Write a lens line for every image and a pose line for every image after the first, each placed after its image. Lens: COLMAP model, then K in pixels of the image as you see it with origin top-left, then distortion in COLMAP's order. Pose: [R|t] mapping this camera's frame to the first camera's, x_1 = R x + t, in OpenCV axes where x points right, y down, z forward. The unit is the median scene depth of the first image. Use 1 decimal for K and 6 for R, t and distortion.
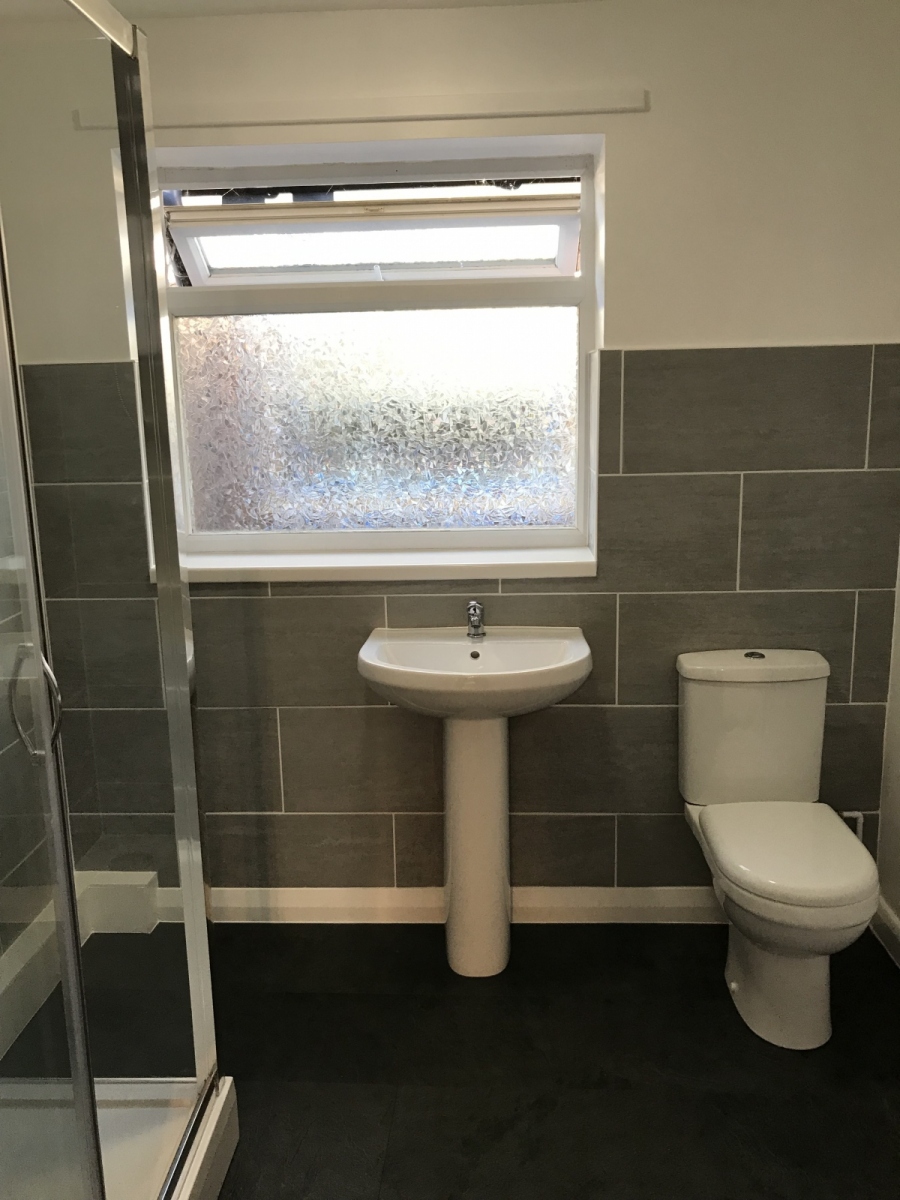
lens RADIAL K [[980.6, 0, 448.9], [0, 980.6, 602.0], [0, 0, 1]] dist [0.038342, -0.034256]
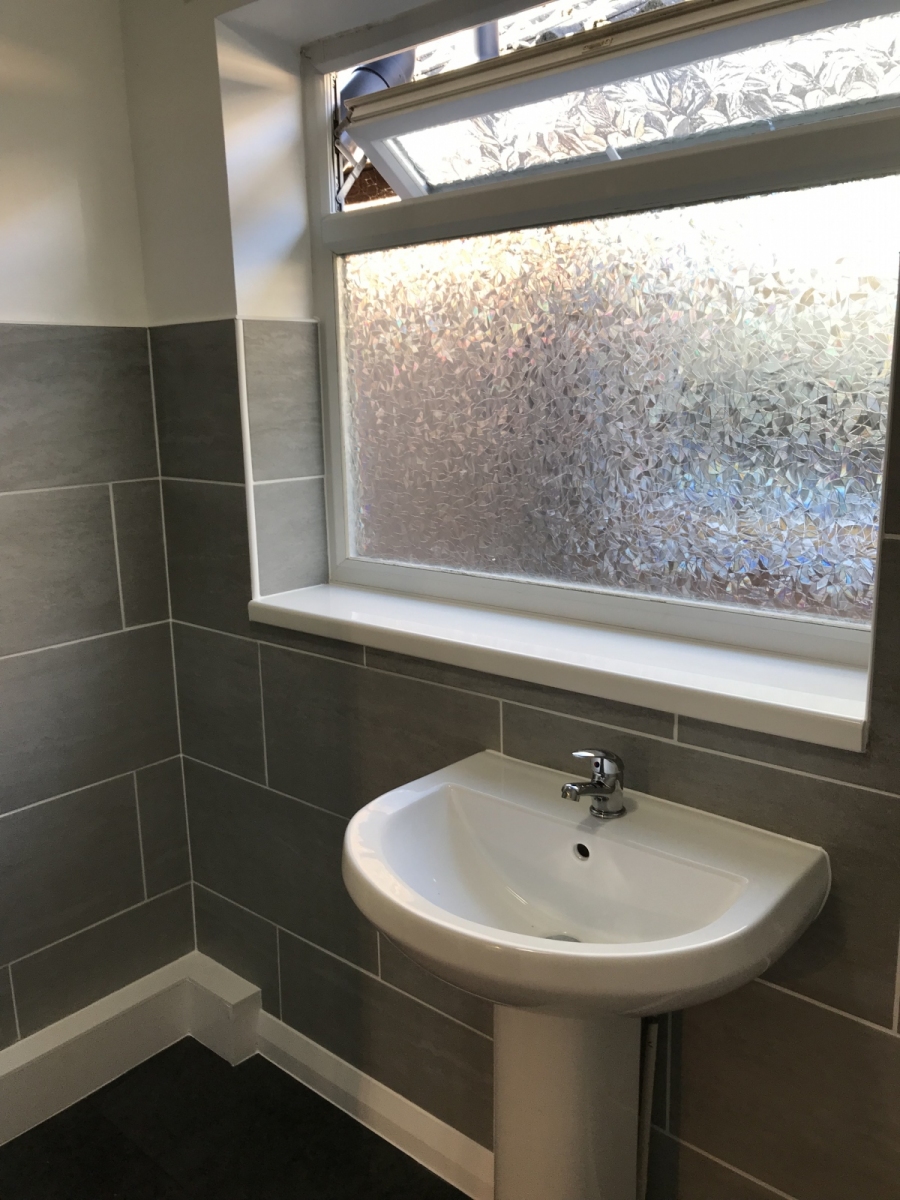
lens RADIAL K [[980.6, 0, 445.8], [0, 980.6, 594.2], [0, 0, 1]] dist [0.038342, -0.034256]
pose [[0.797162, 0.132045, -0.589150, 0.252547], [-0.124084, 0.990792, 0.054169, -0.099010], [0.590878, 0.029923, 0.806206, 0.502096]]
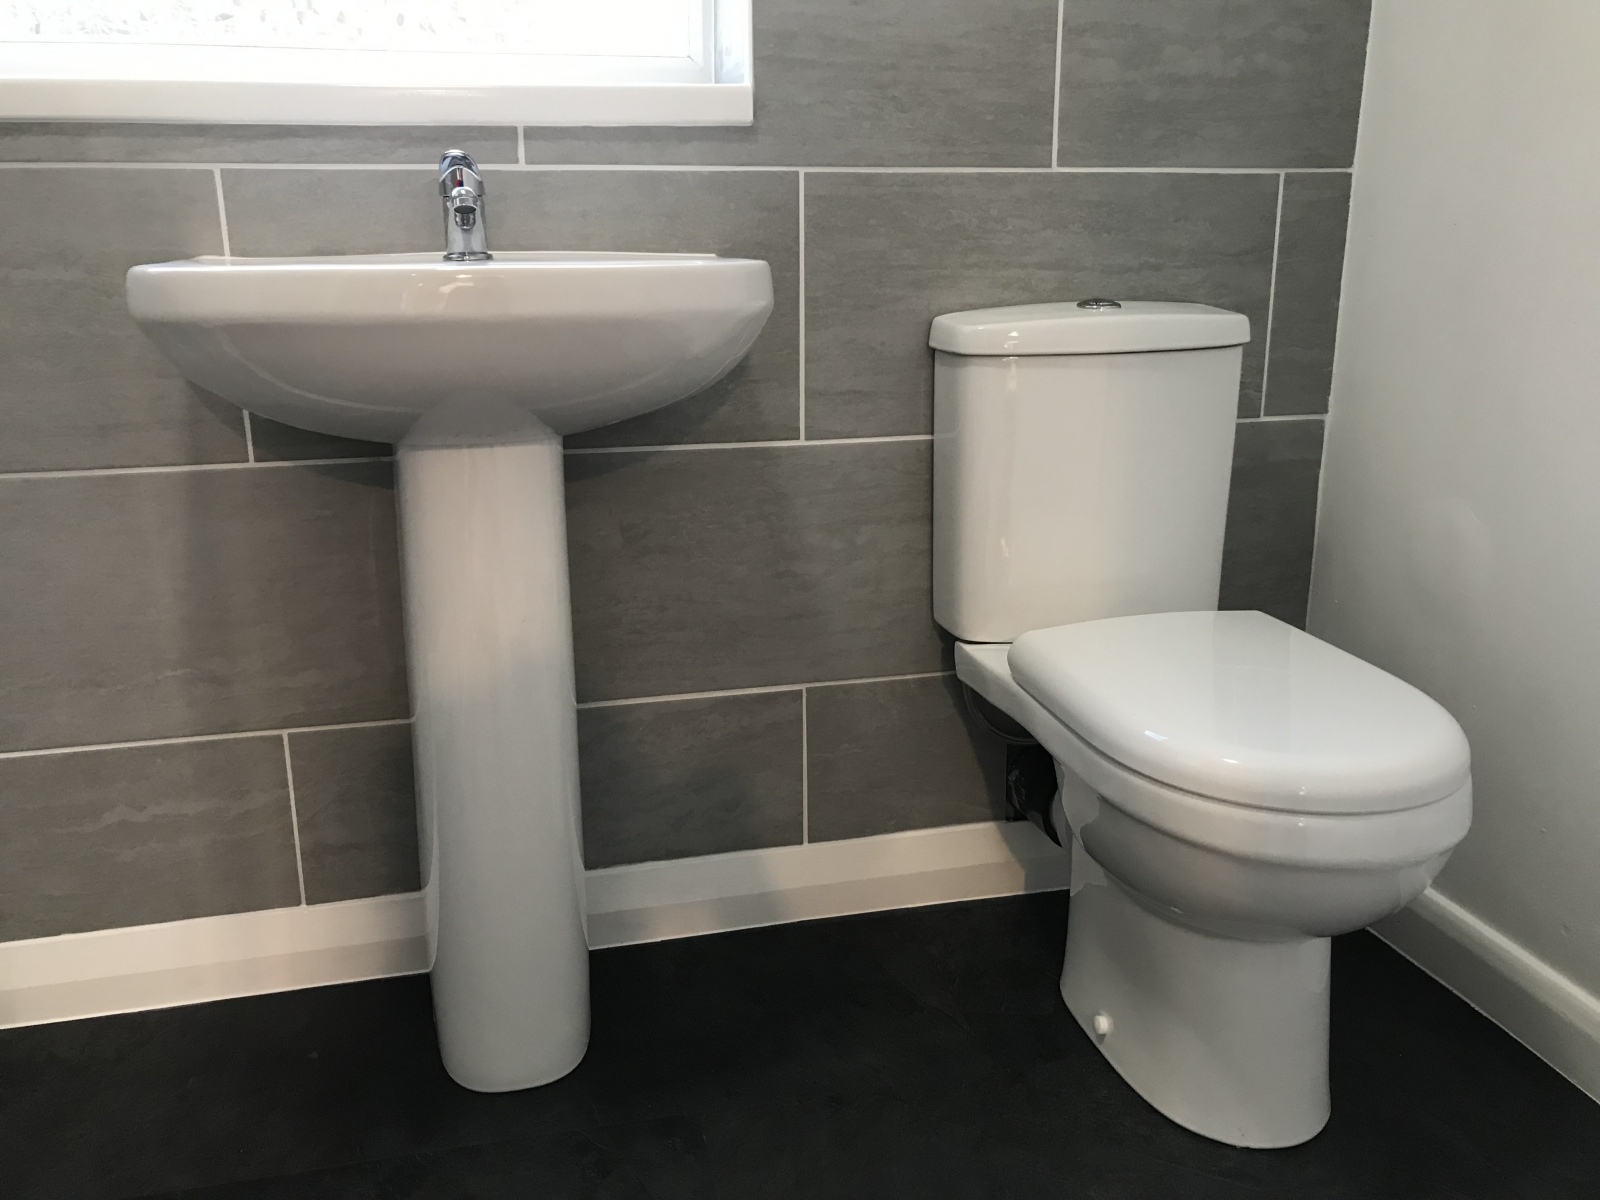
lens RADIAL K [[1307.5, 0, 792.5], [0, 1307.5, 593.7], [0, 0, 1]] dist [0.038342, -0.034256]
pose [[0.959968, -0.058441, 0.273947, 0.000368], [0.041097, 0.996795, 0.068635, 0.135310], [-0.277080, -0.054629, 0.959293, 0.435652]]
